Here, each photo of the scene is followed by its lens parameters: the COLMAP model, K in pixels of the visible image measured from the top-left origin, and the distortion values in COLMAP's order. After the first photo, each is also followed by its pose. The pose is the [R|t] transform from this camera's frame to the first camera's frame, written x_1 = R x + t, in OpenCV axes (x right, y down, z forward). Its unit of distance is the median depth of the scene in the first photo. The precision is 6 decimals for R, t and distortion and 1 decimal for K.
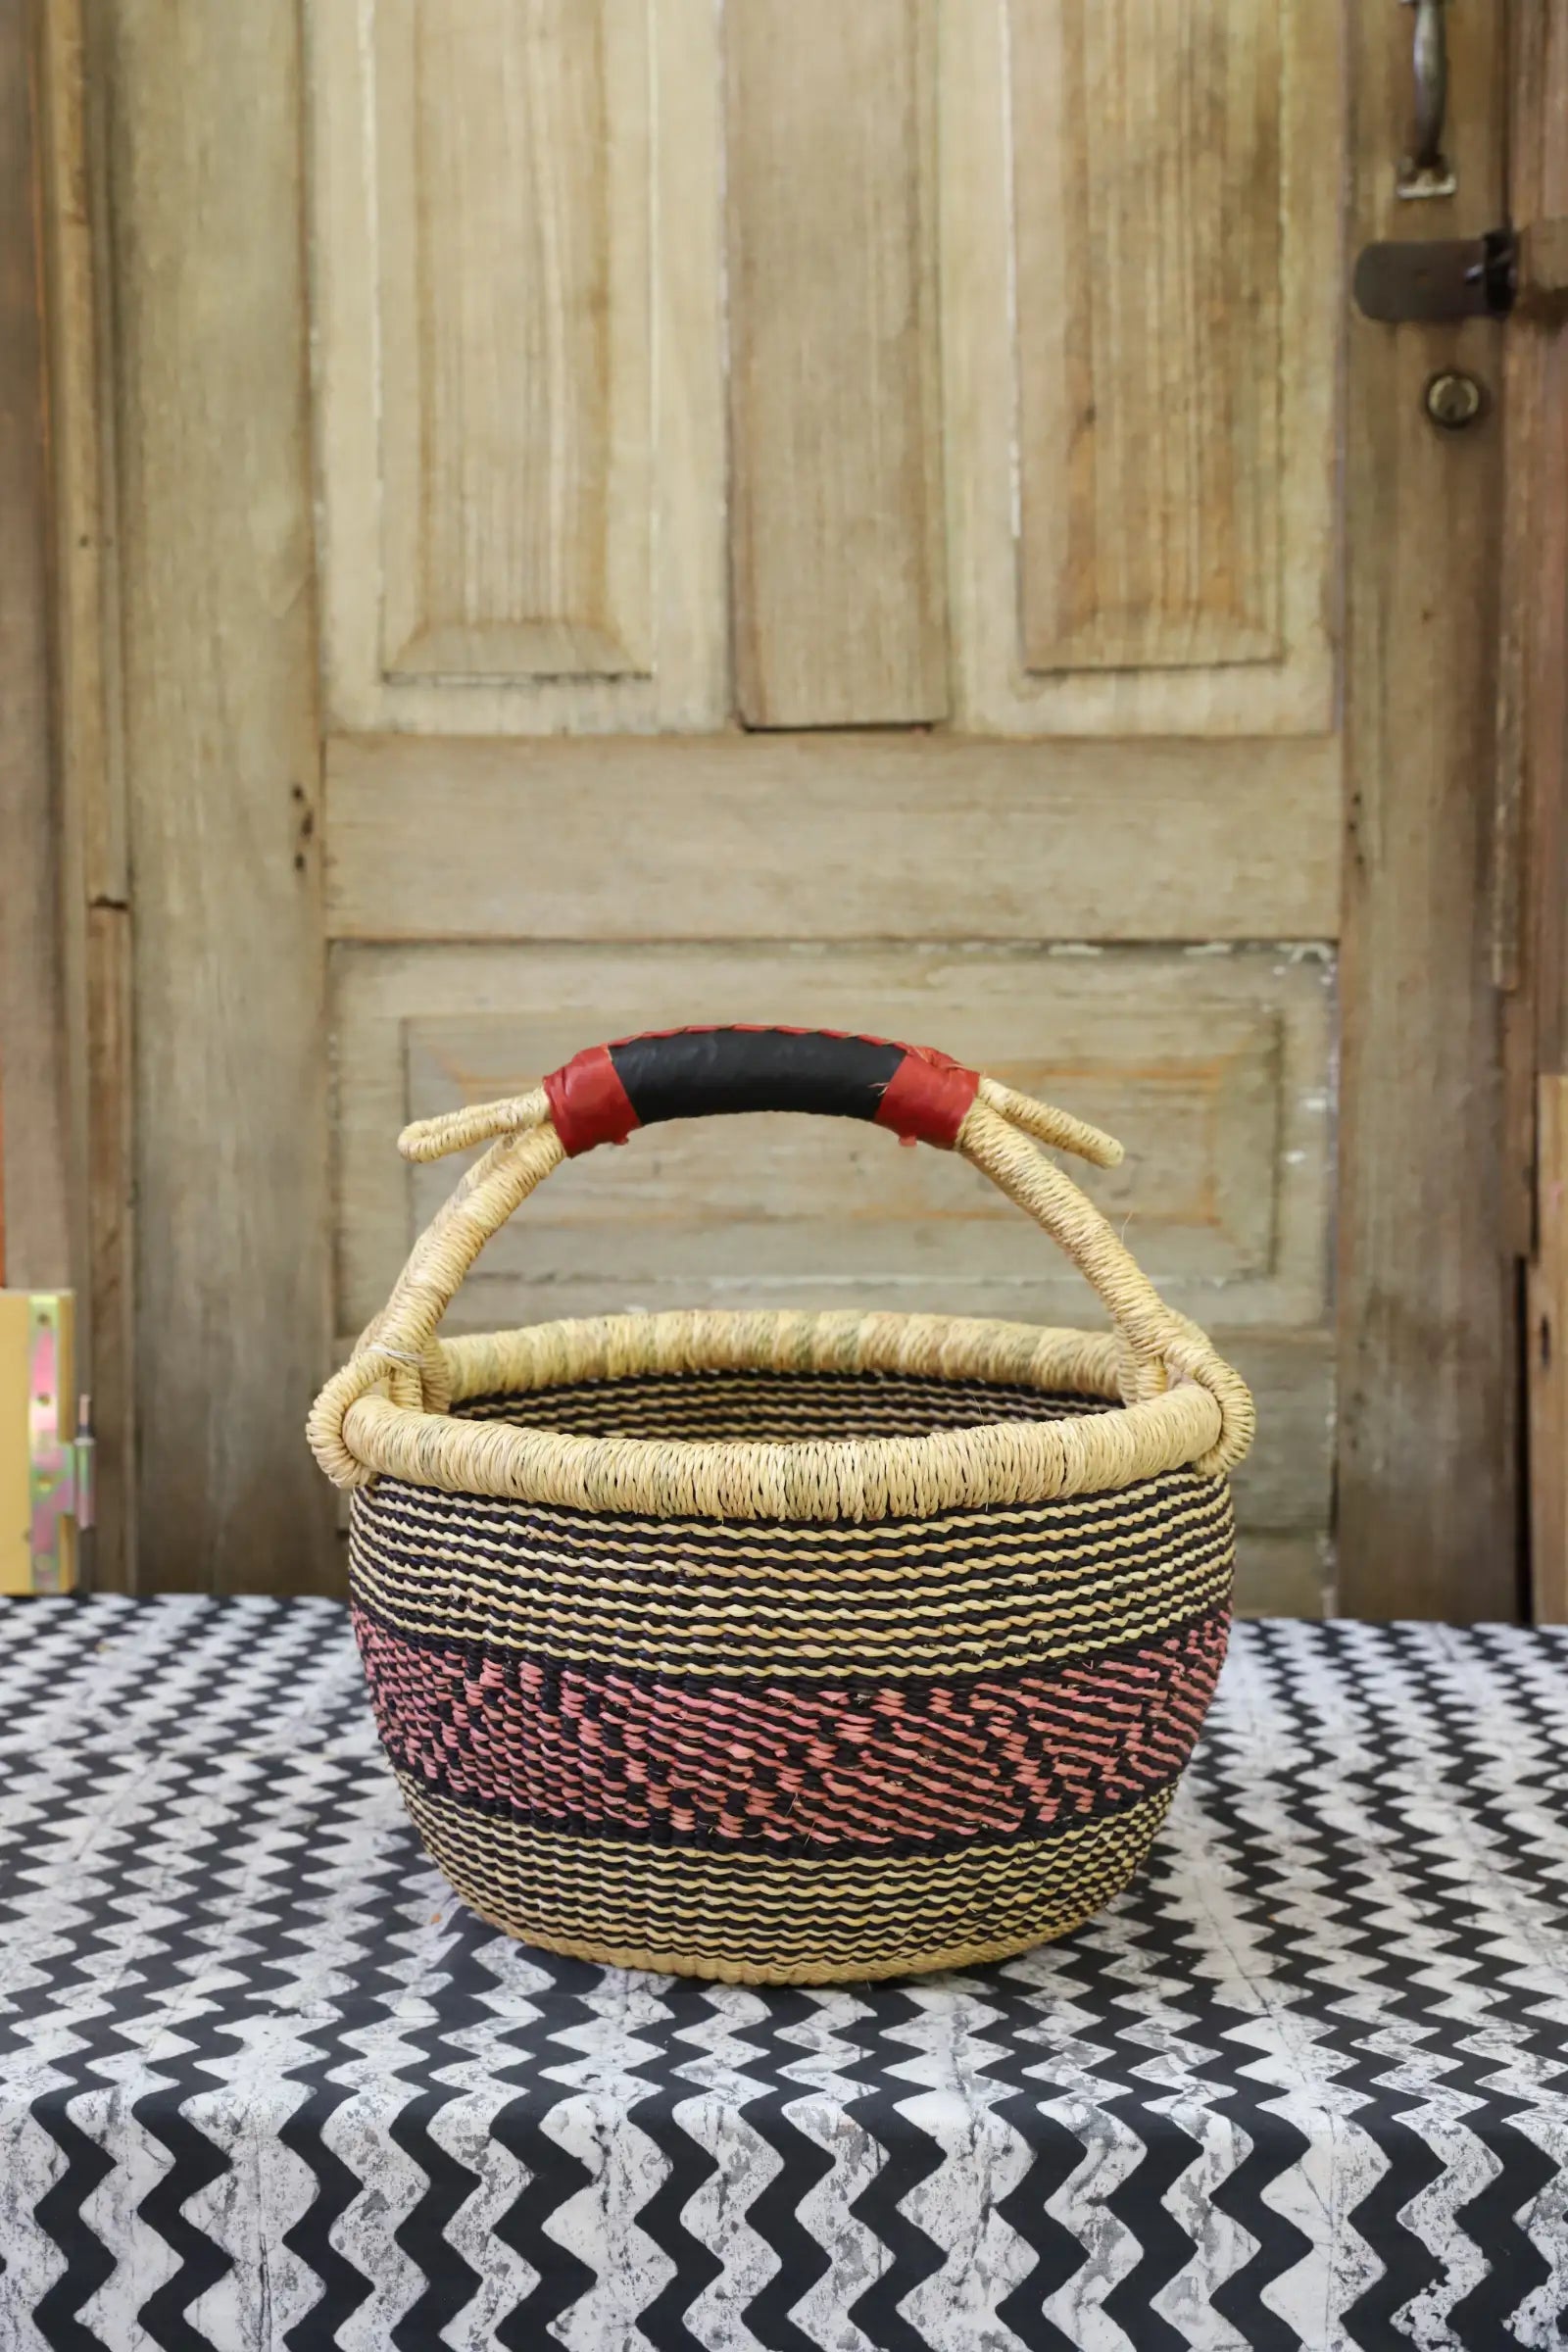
lens RADIAL K [[2847.3, 0, 768.6], [0, 2847.3, 1177.0], [0, 0, 1]] dist [0.090903, 0.000000]
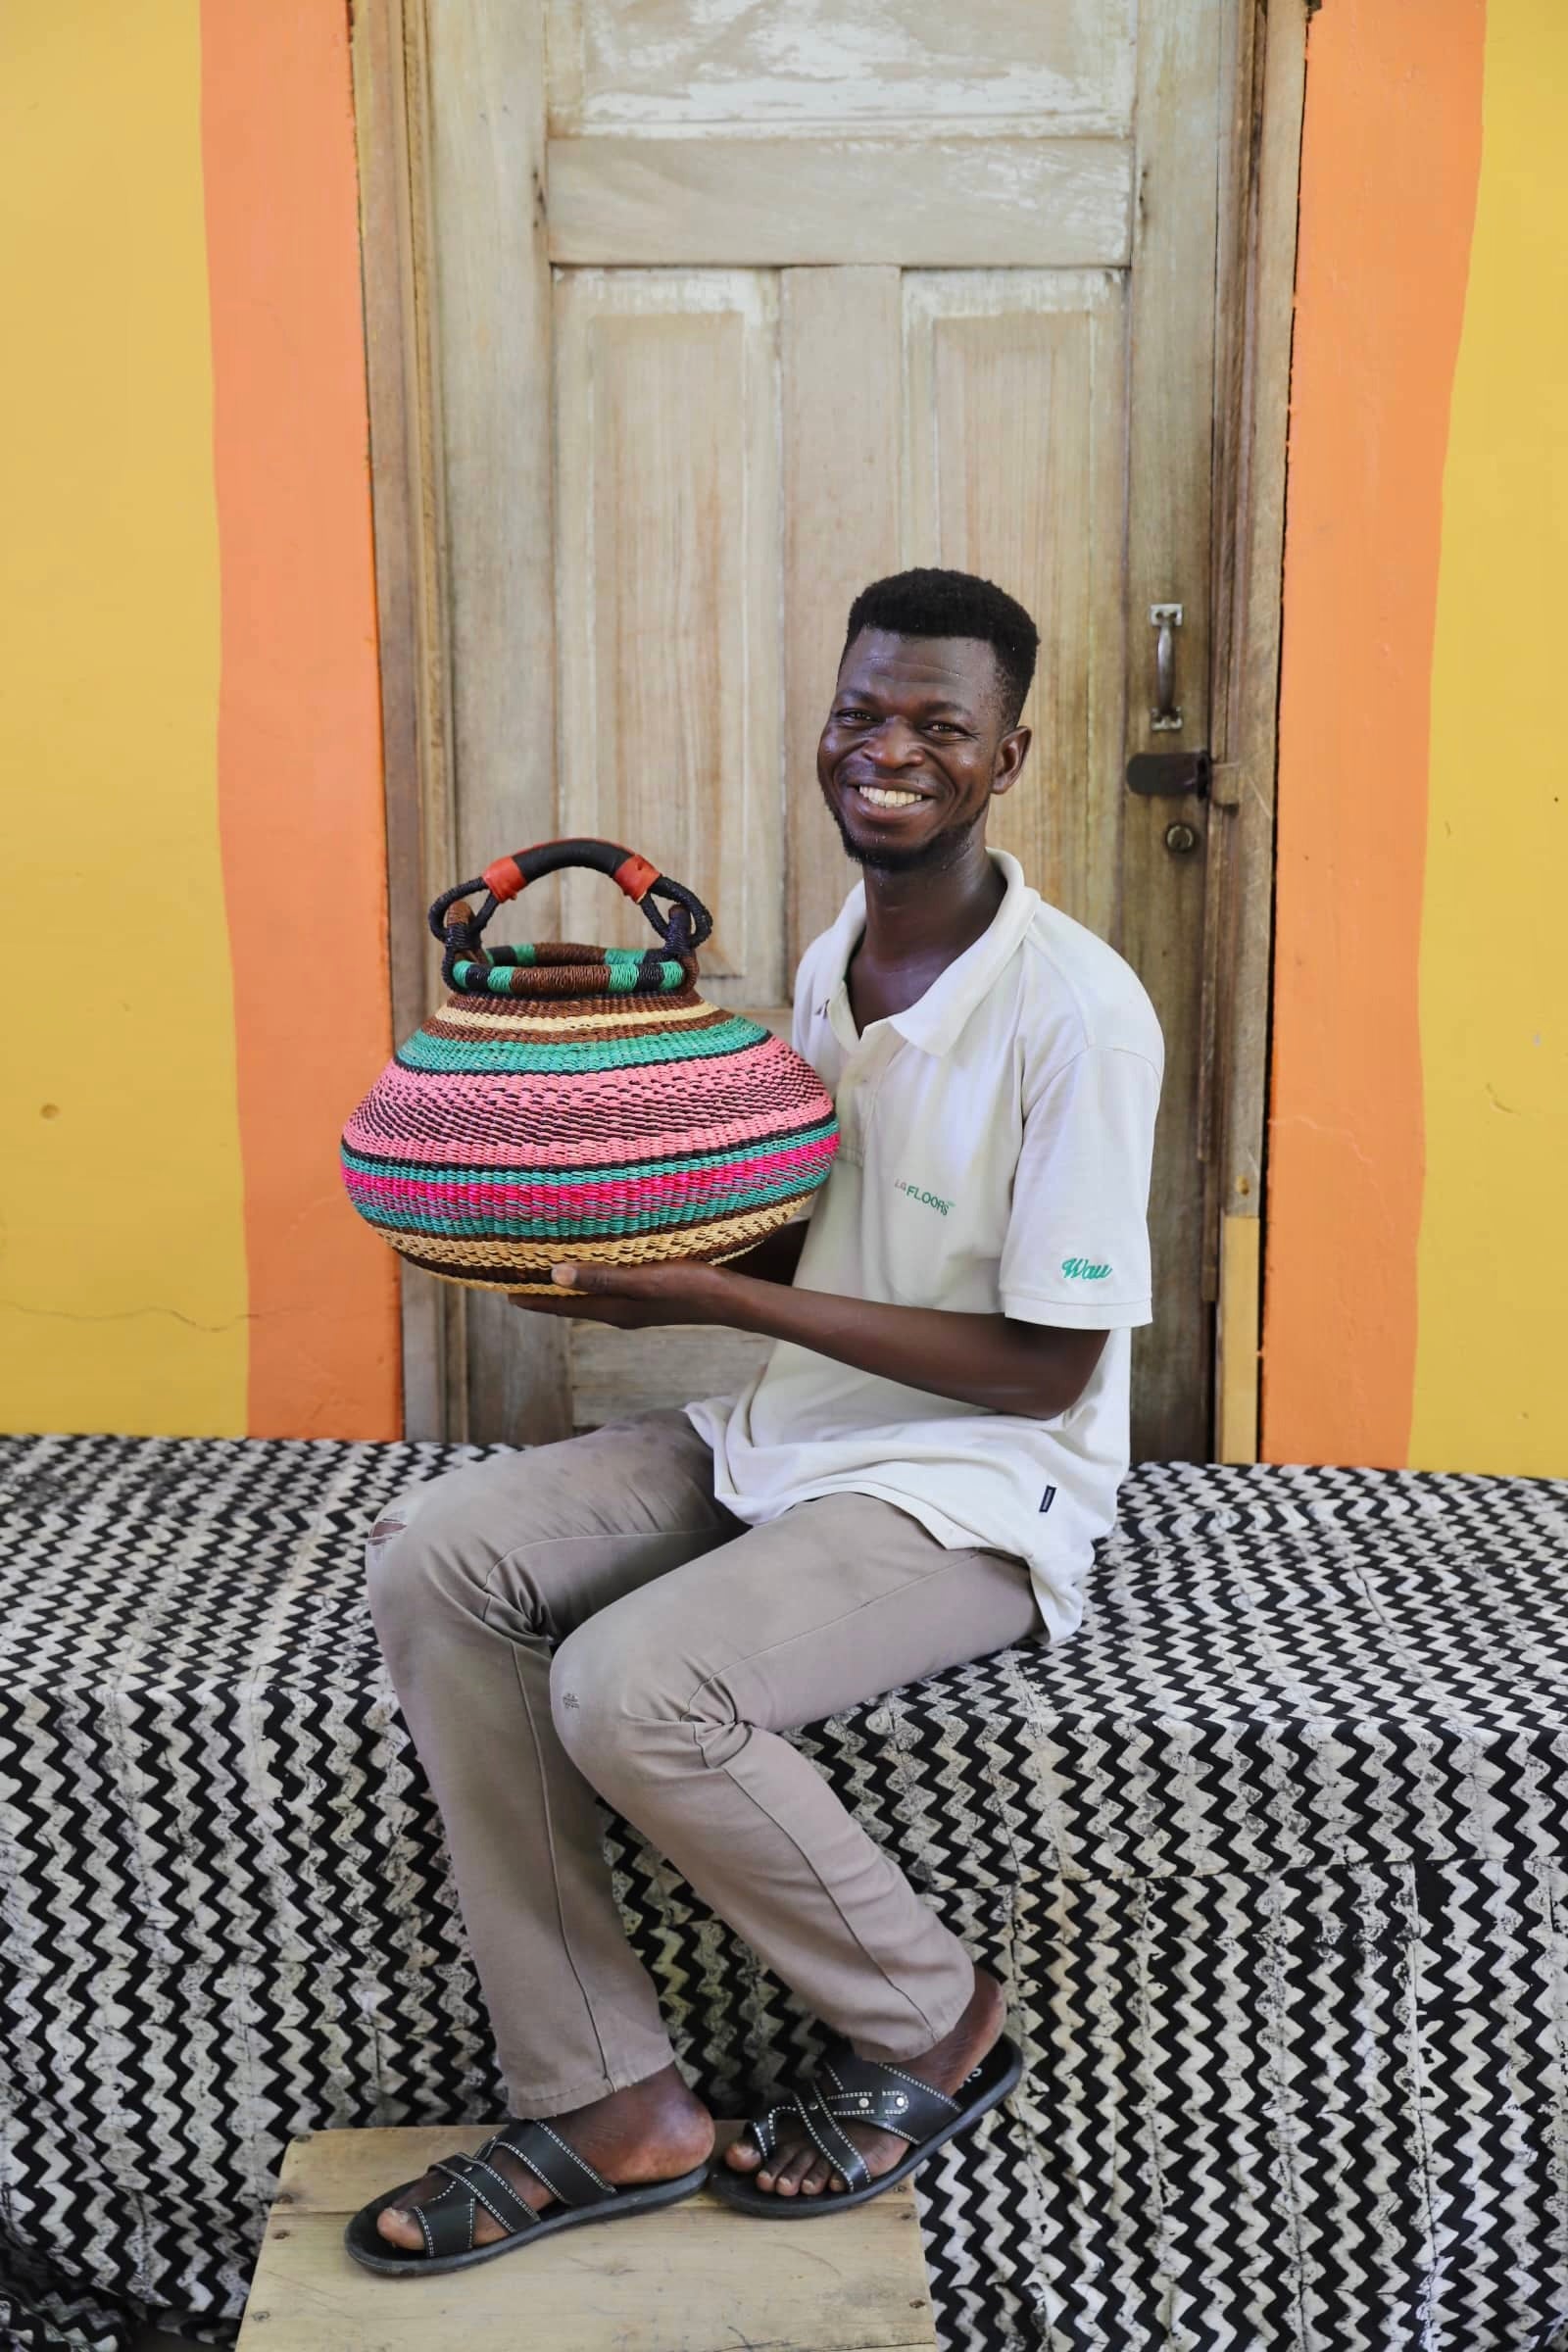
lens RADIAL K [[2337.3, 0, 773.5], [0, 2337.3, 1228.6], [0, 0, 1]] dist [0.031388, 0.000000]
pose [[0.999204, 0.012462, -0.037905, 0.038383], [-0.008434, 0.994474, 0.104639, -0.175709], [0.039000, -0.104236, 0.993788, -0.510694]]
